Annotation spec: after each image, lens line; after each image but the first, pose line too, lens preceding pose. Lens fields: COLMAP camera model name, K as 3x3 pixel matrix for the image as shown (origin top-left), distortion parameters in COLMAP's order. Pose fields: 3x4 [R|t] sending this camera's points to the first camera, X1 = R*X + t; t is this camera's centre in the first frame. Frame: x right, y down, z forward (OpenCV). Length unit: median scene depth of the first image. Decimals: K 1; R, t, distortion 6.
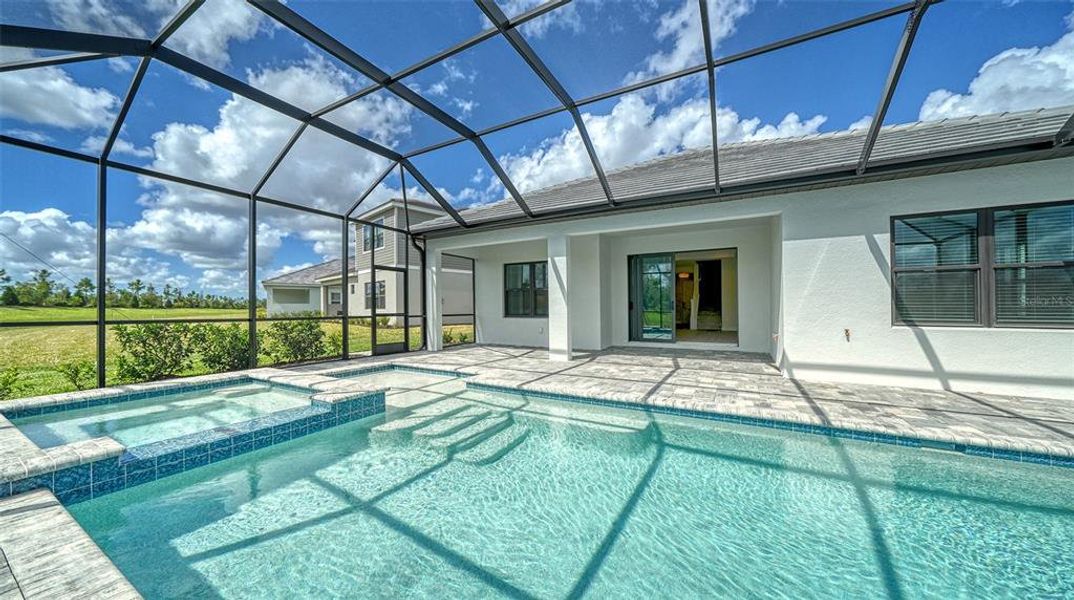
lens RADIAL K [[363.9, 0, 535.0], [0, 363.9, 303.3], [0, 0, 1]] dist [-0.000357, 0.000130]
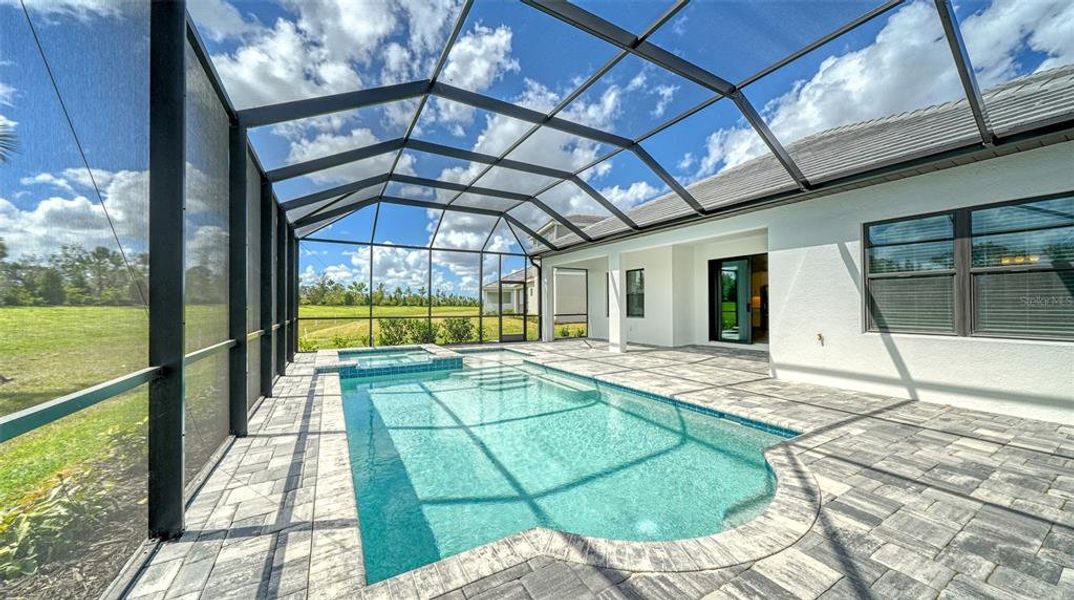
lens RADIAL K [[363.9, 0, 529.9], [0, 363.9, 304.1], [0, 0, 1]] dist [-0.000357, 0.000130]
pose [[0.855914, -0.005057, -0.517094, 0.486373], [0.009480, 0.999938, 0.005913, -0.020789], [0.517032, -0.009963, 0.855908, -0.234717]]
